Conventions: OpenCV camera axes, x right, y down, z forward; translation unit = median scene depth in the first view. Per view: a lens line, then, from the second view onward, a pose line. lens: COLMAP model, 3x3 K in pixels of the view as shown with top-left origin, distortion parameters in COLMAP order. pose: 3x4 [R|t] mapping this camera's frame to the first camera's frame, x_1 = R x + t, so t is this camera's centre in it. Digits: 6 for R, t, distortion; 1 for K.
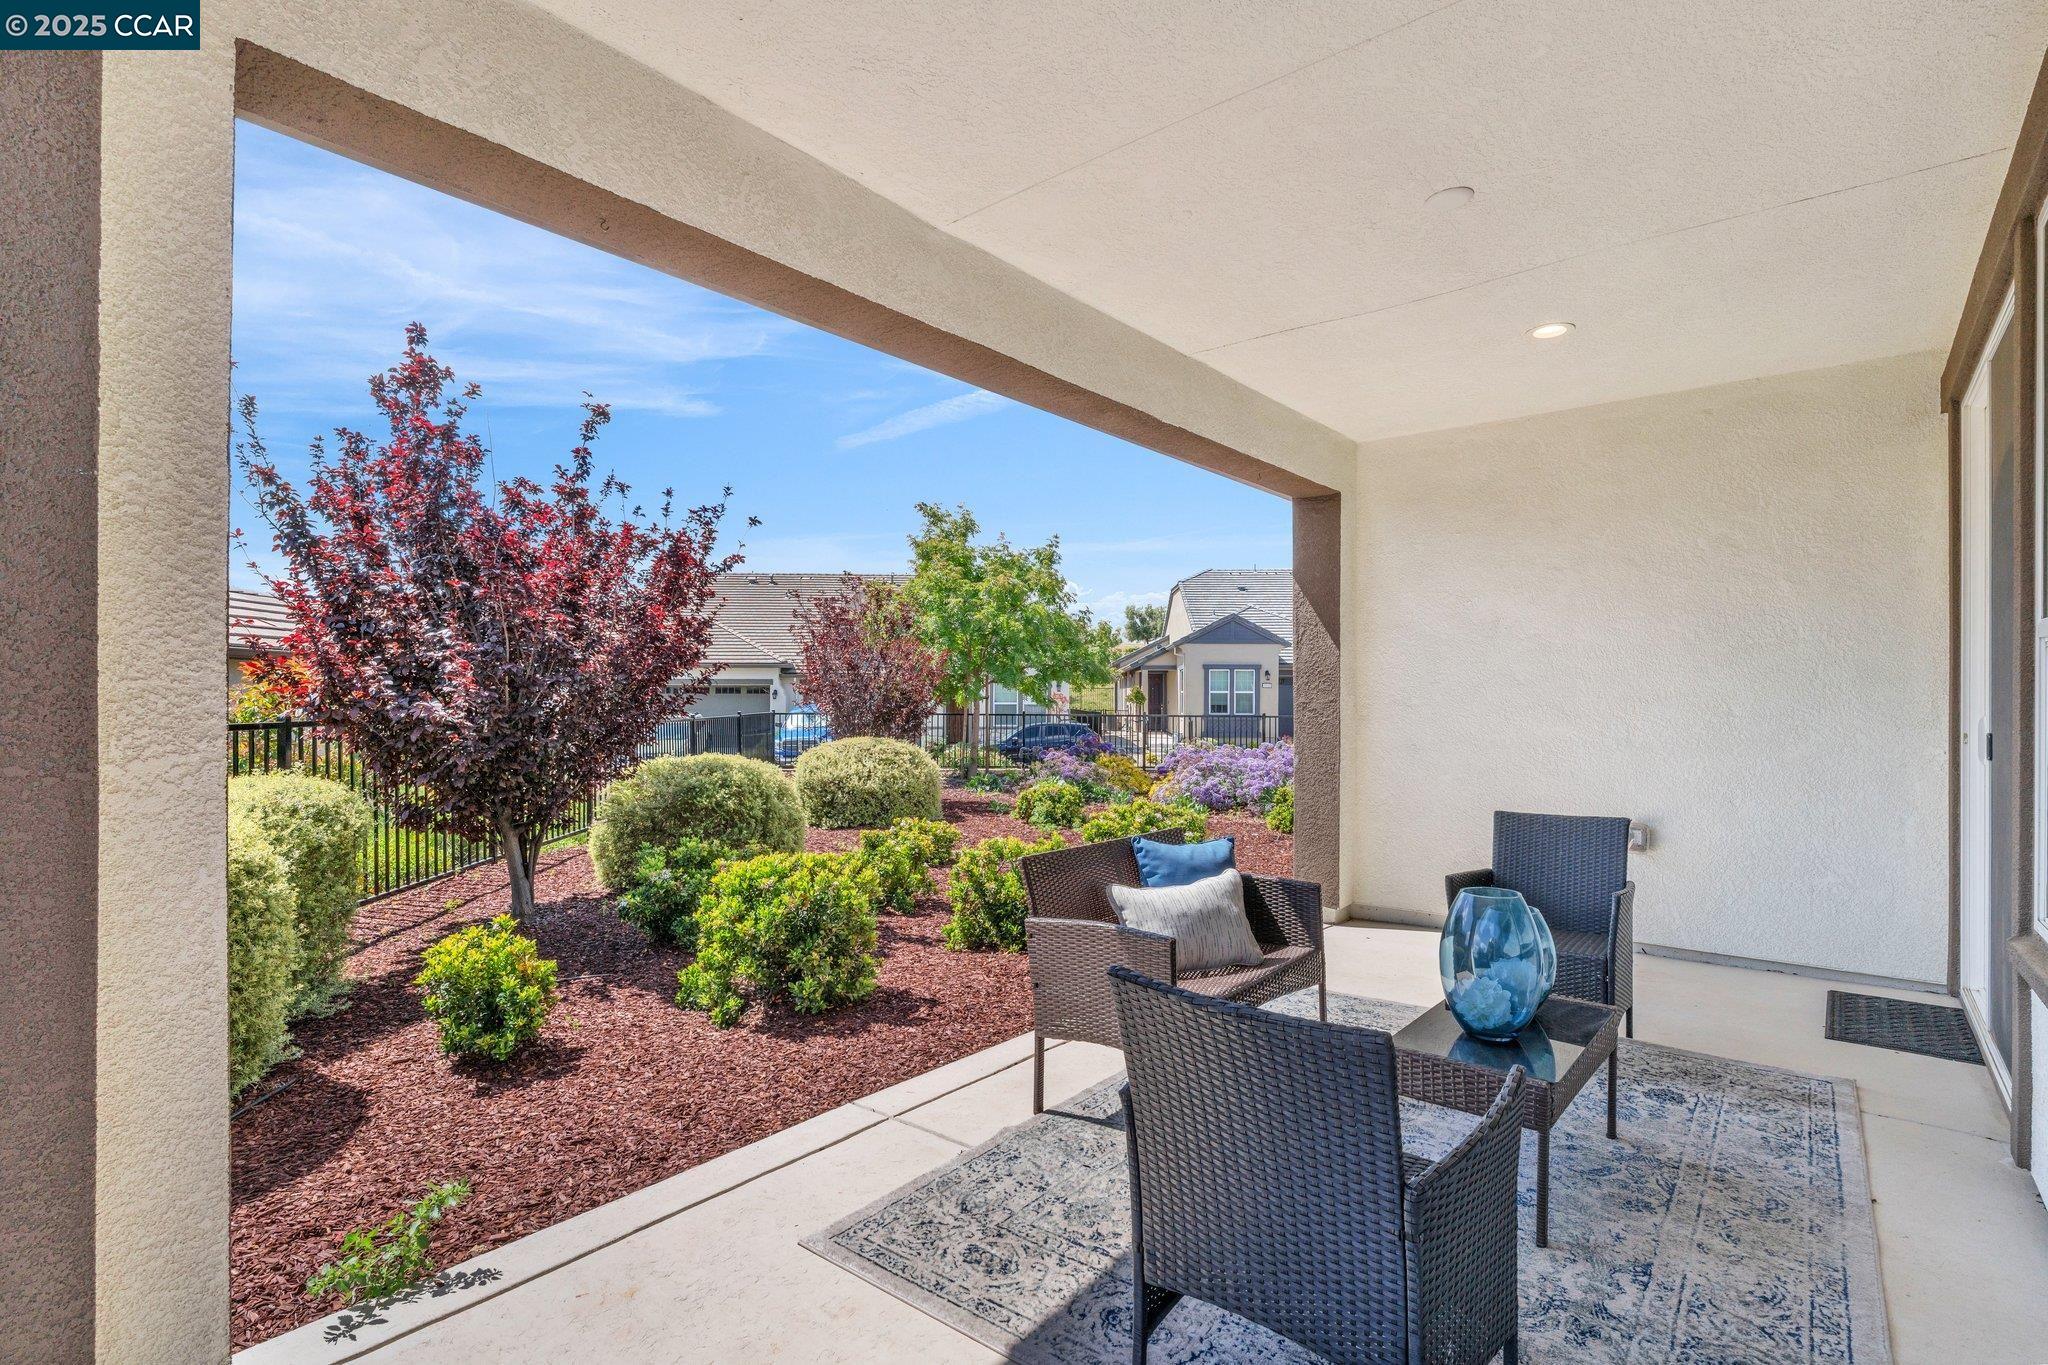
lens RADIAL K [[984.4, 0, 1020.7], [0, 984.4, 697.4], [0, 0, 1]] dist [-0.001605, -0.000084]
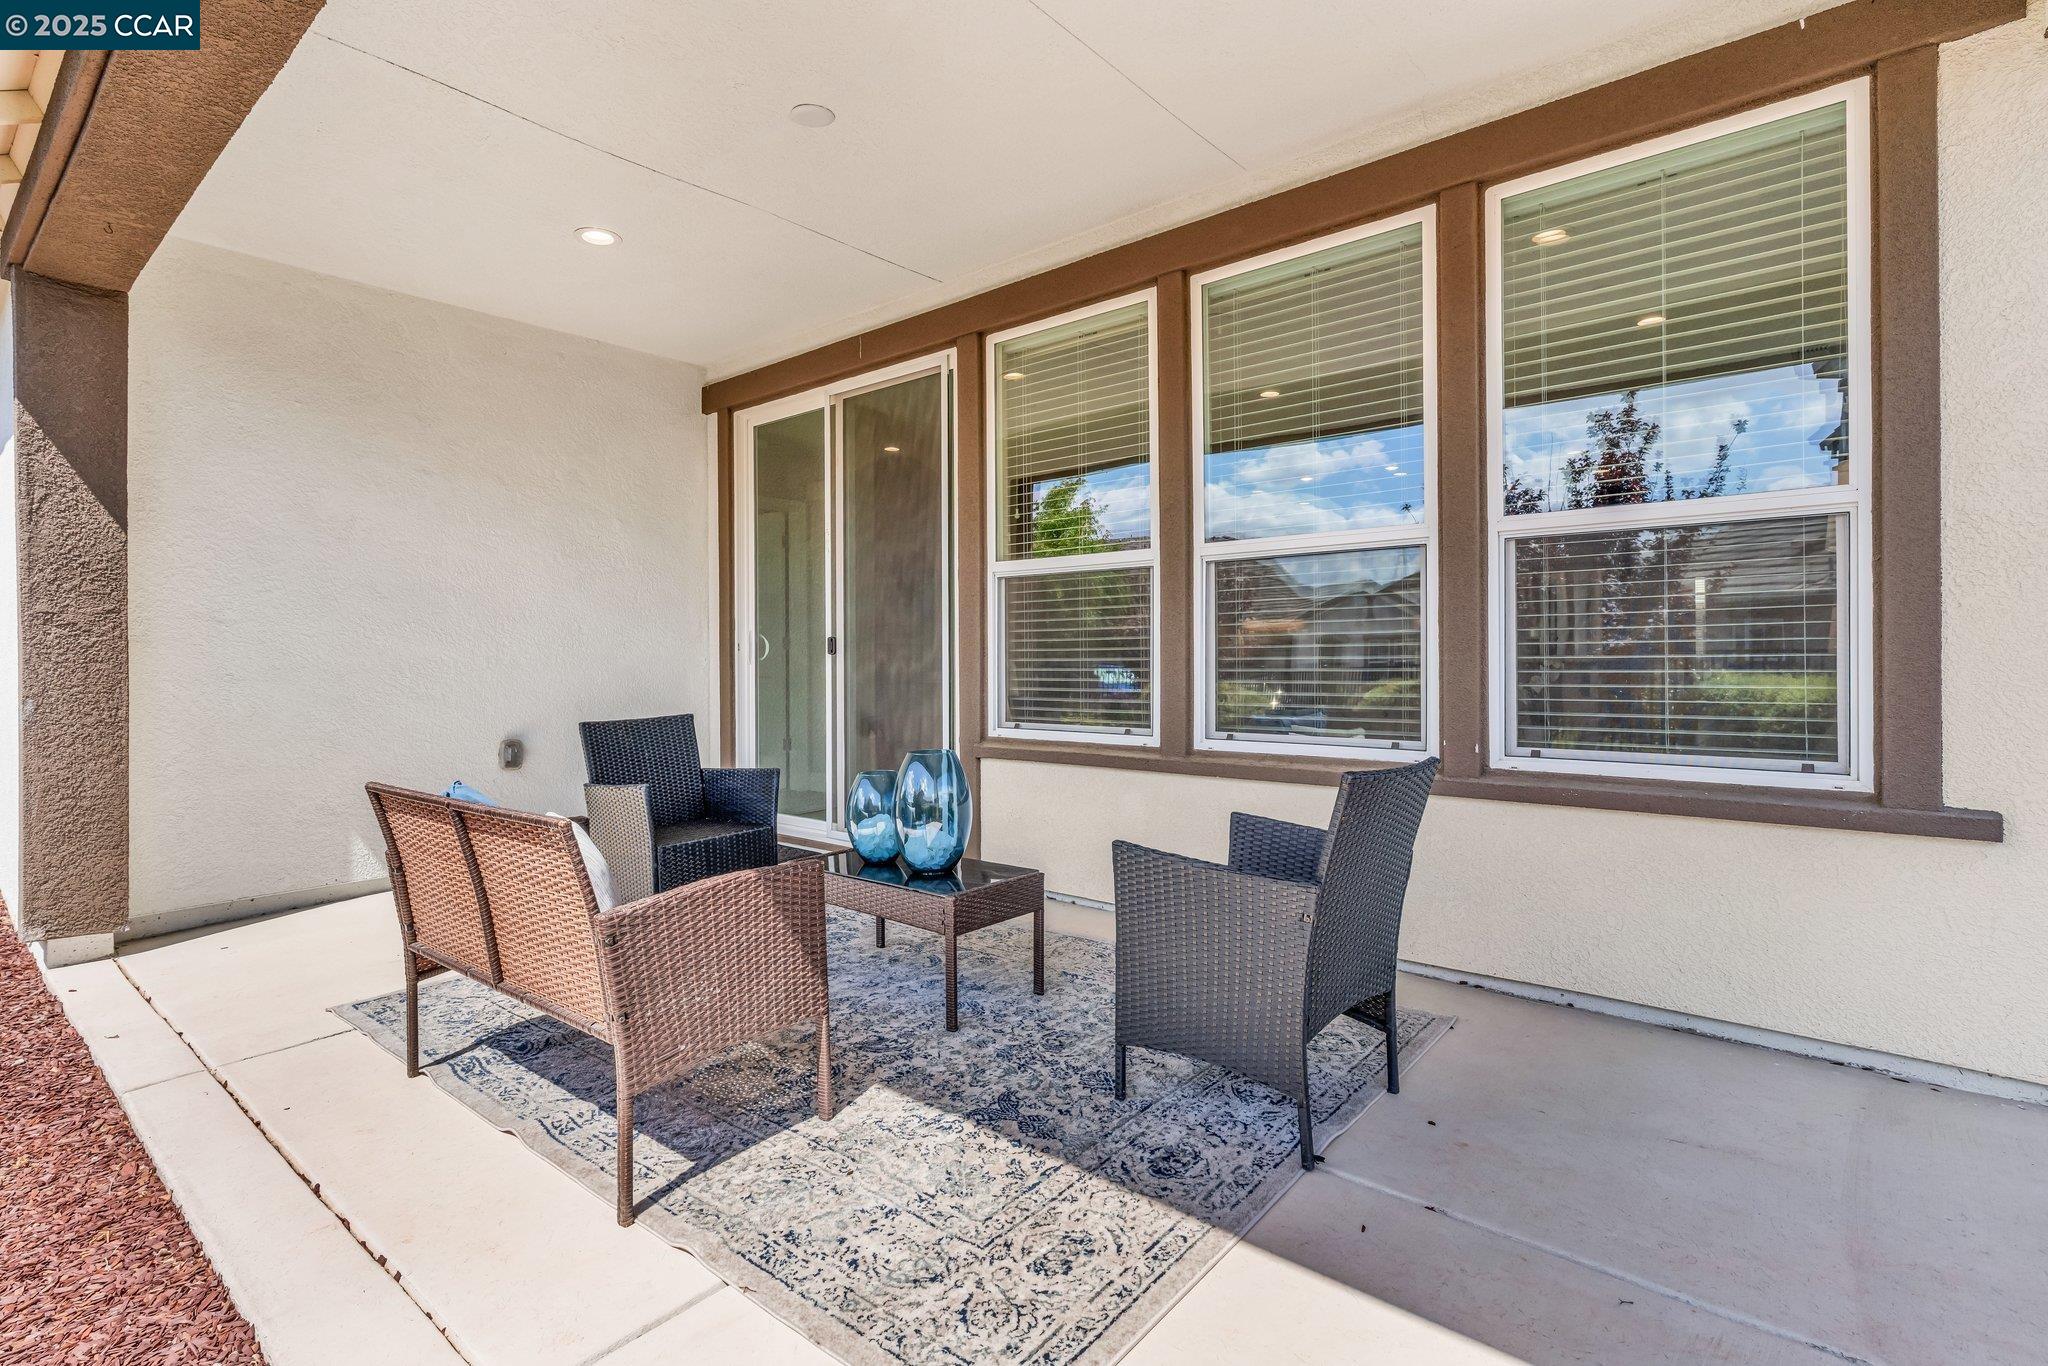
lens RADIAL K [[978.4, 0, 1018.2], [0, 978.4, 657.6], [0, 0, 1]] dist [-0.002594, -0.000701]
pose [[0.013417, -0.005377, 0.999896, -0.308825], [0.008617, 0.999949, 0.005262, 0.035517], [-0.999873, 0.008546, 0.013463, 0.390085]]
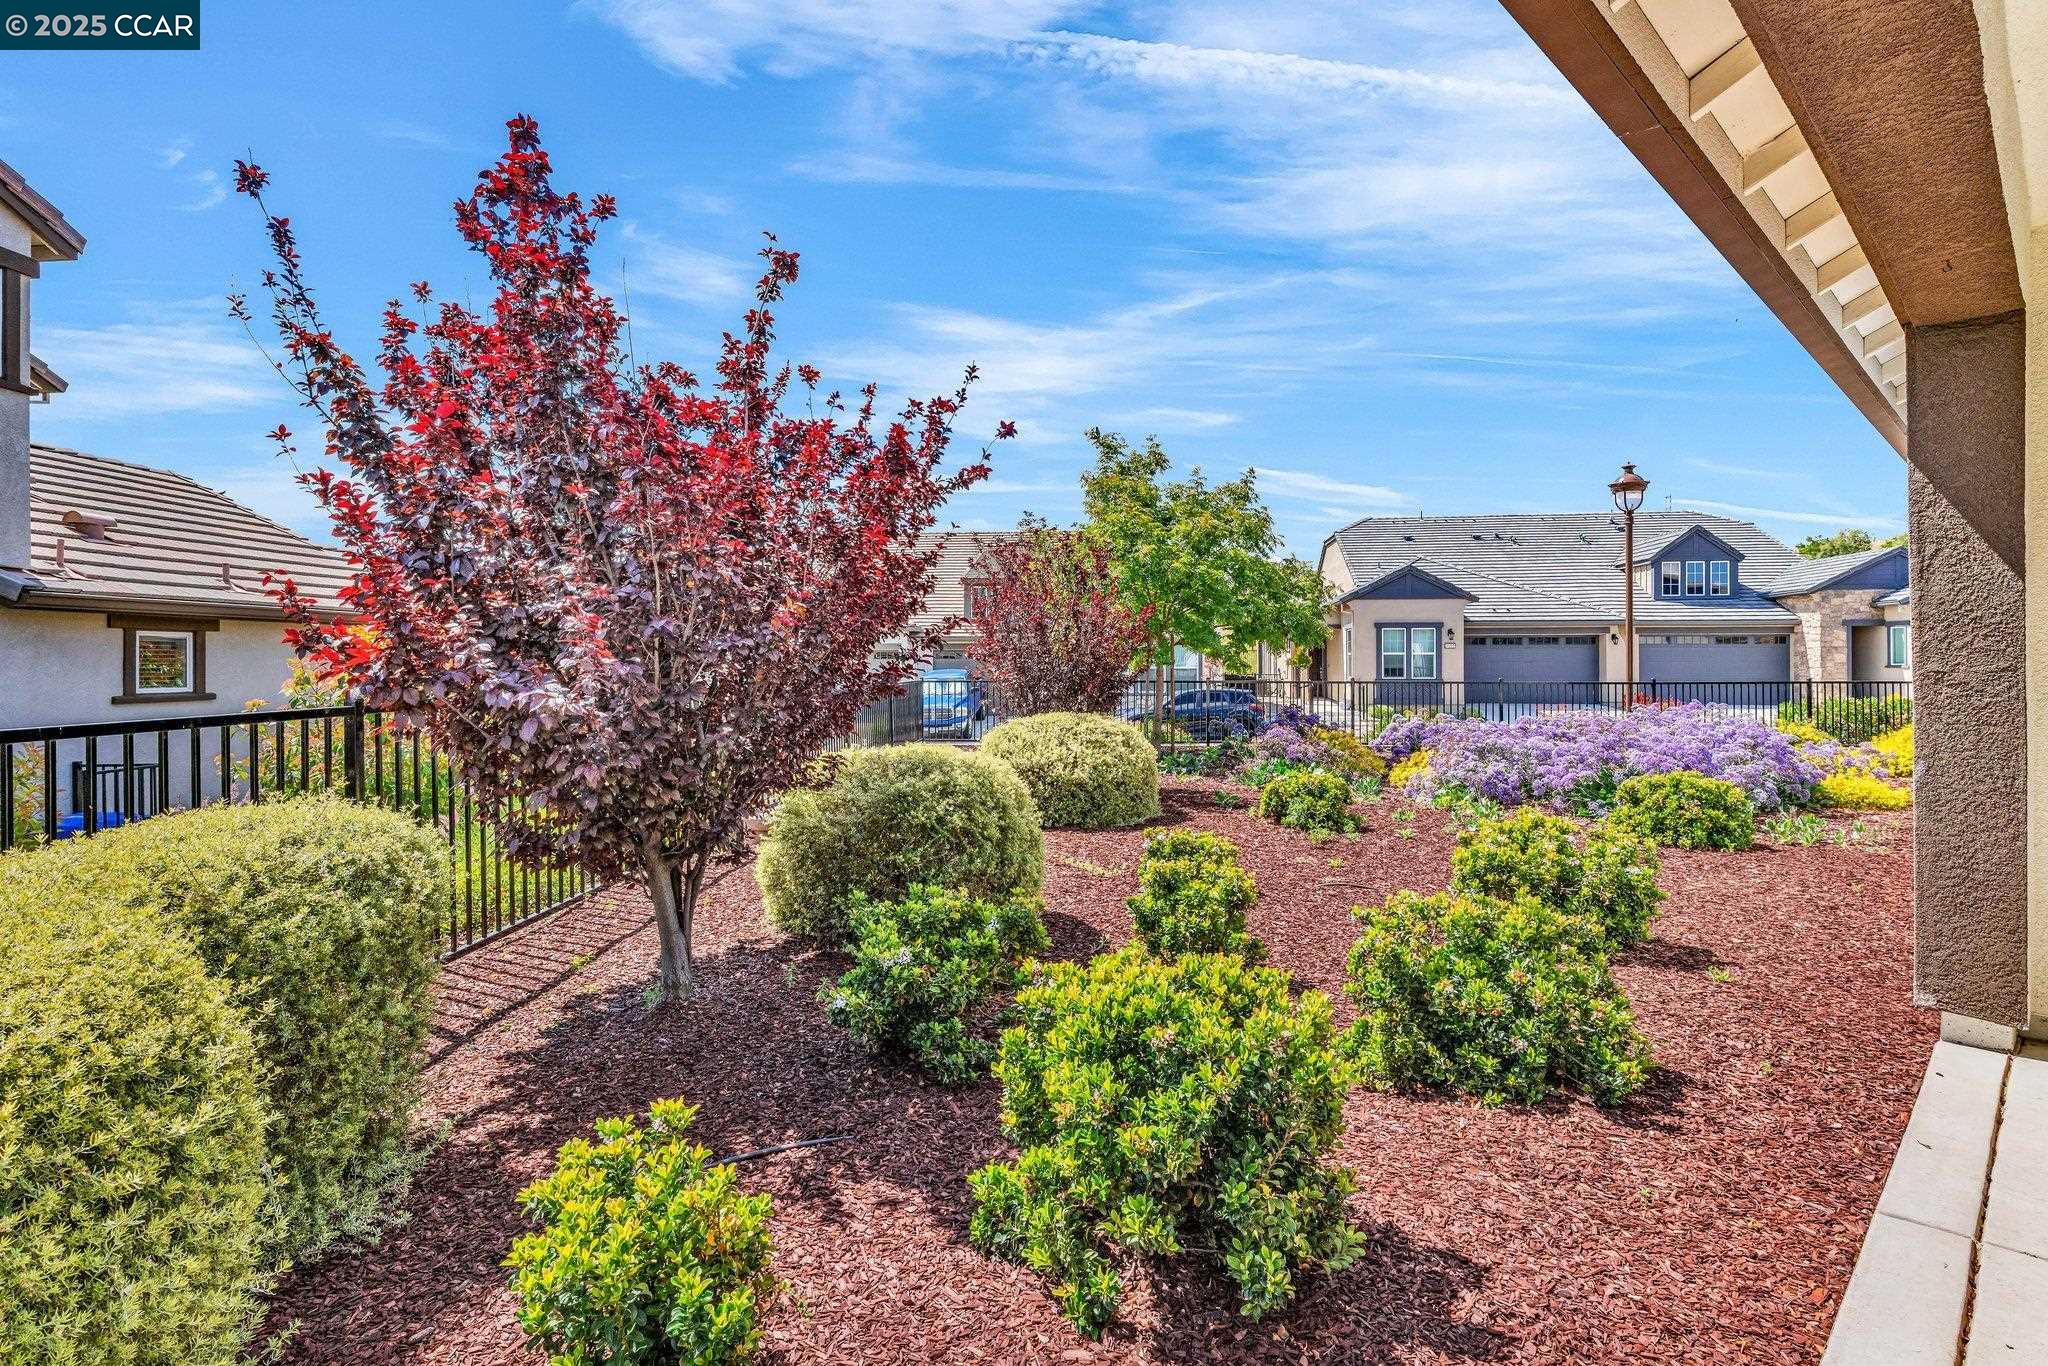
lens RADIAL K [[1011.4, 0, 1019.2], [0, 1011.4, 654.9], [0, 0, 1]] dist [0.001209, 0.000888]
pose [[0.993204, -0.007200, -0.116167, -0.188912], [0.006504, 0.999959, -0.006372, -0.004334], [0.116208, 0.005574, 0.993209, 0.331853]]
